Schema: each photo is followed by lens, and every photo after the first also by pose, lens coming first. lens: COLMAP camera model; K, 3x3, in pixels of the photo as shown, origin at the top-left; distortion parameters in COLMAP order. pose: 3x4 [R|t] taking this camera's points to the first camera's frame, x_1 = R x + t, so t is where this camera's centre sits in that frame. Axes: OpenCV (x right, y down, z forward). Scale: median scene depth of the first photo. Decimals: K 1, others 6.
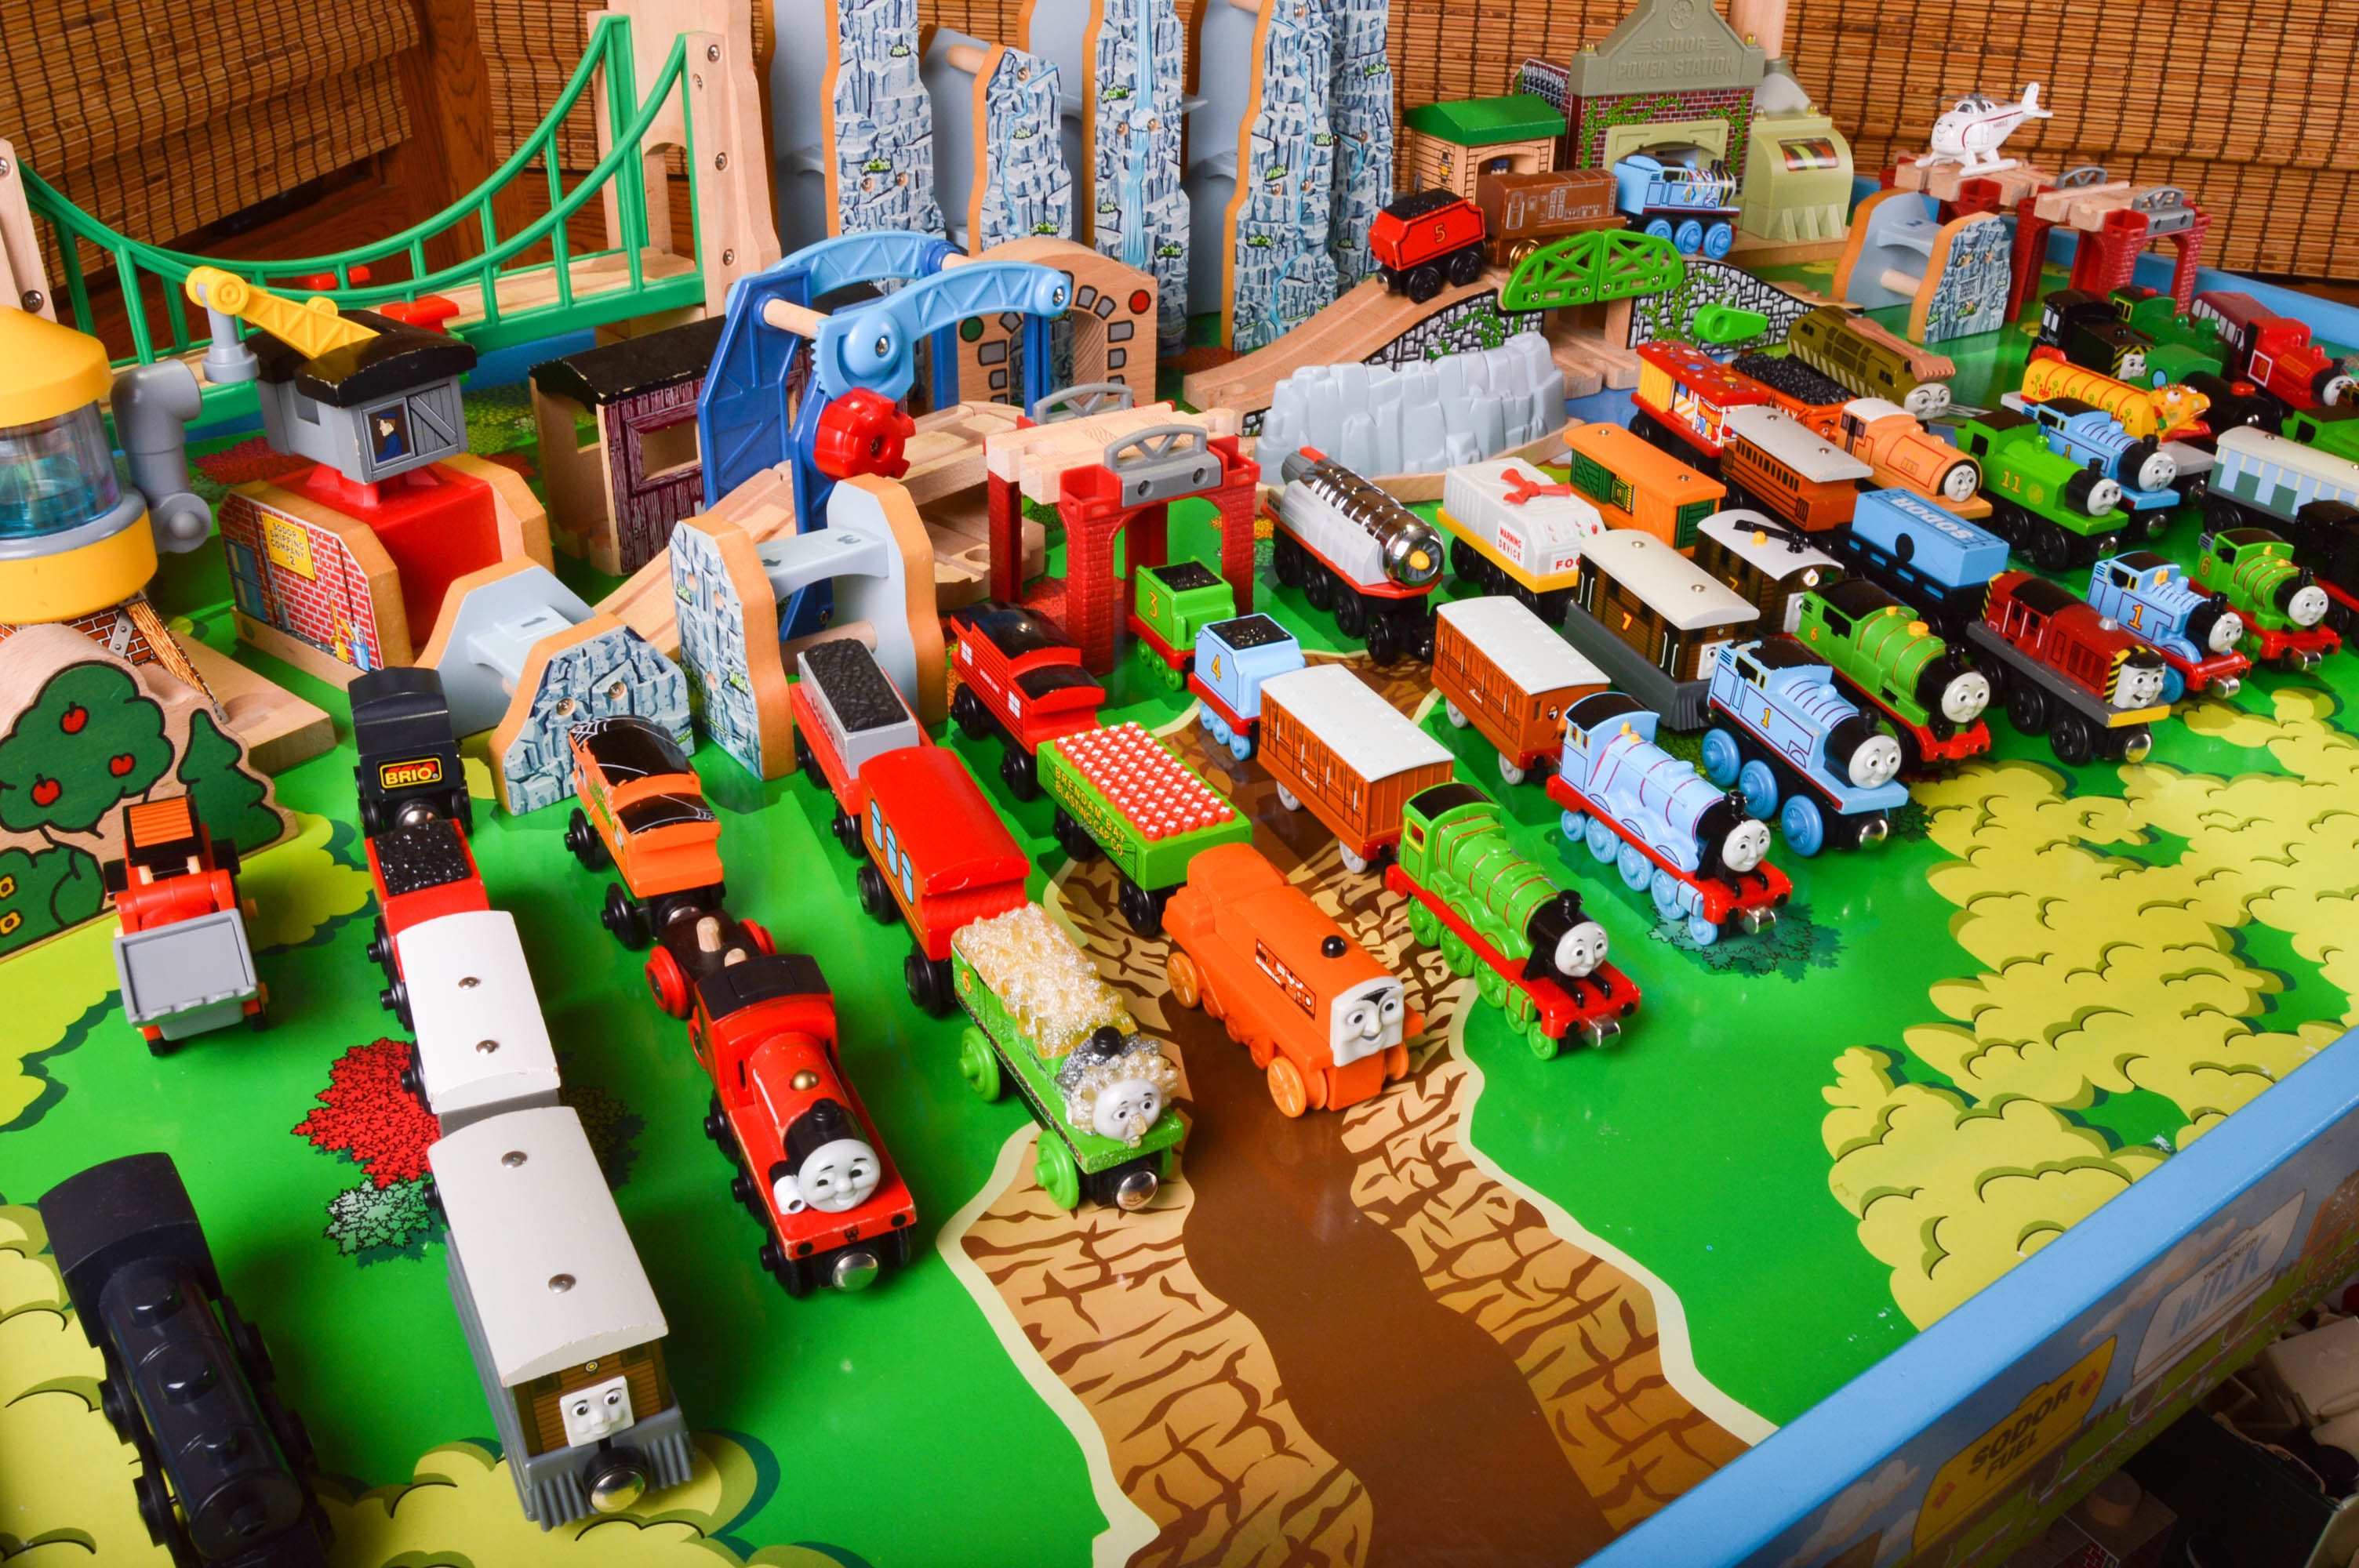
lens RADIAL K [[1966.8, 0, 1182.8], [0, 1966.8, 790.1], [0, 0, 1]] dist [-0.079350, 0.020792]
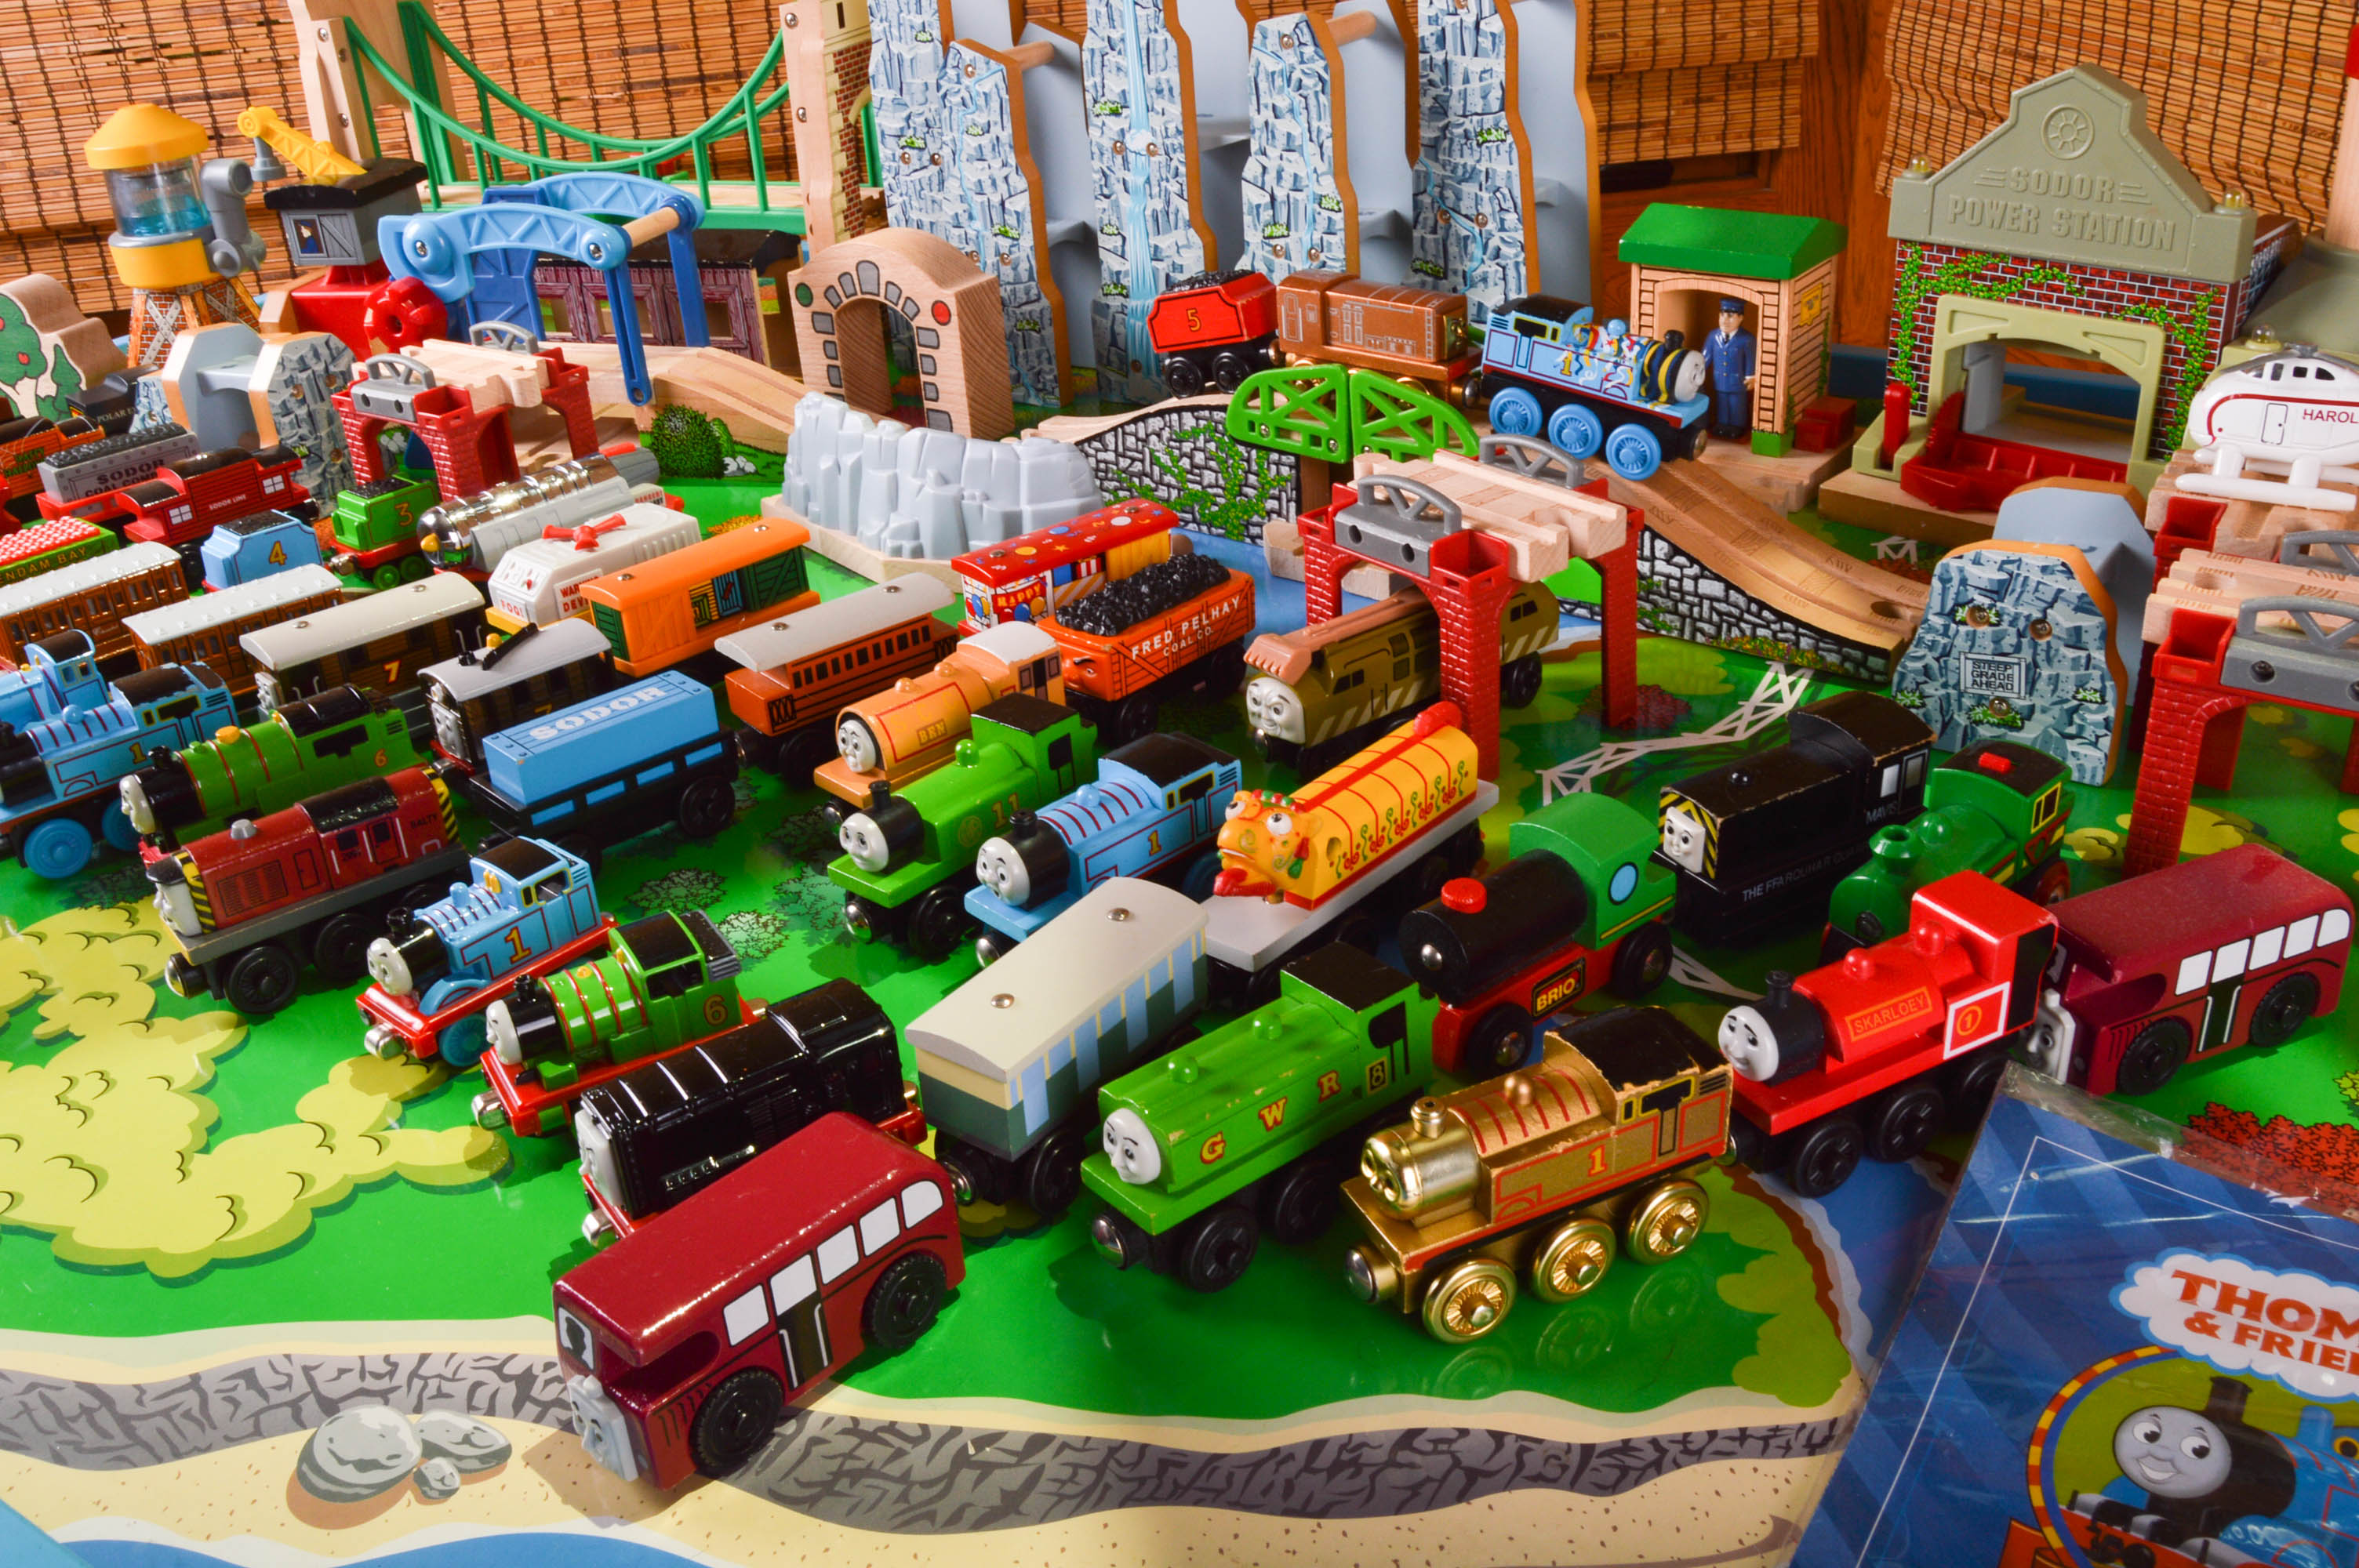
lens RADIAL K [[1966.8, 0, 1194.1], [0, 1966.8, 779.0], [0, 0, 1]] dist [-0.079350, 0.020792]
pose [[0.395270, 0.396163, -0.828744, 0.859980], [-0.410529, 0.883286, 0.226433, -0.296020], [0.821722, 0.250721, 0.511772, 0.624340]]
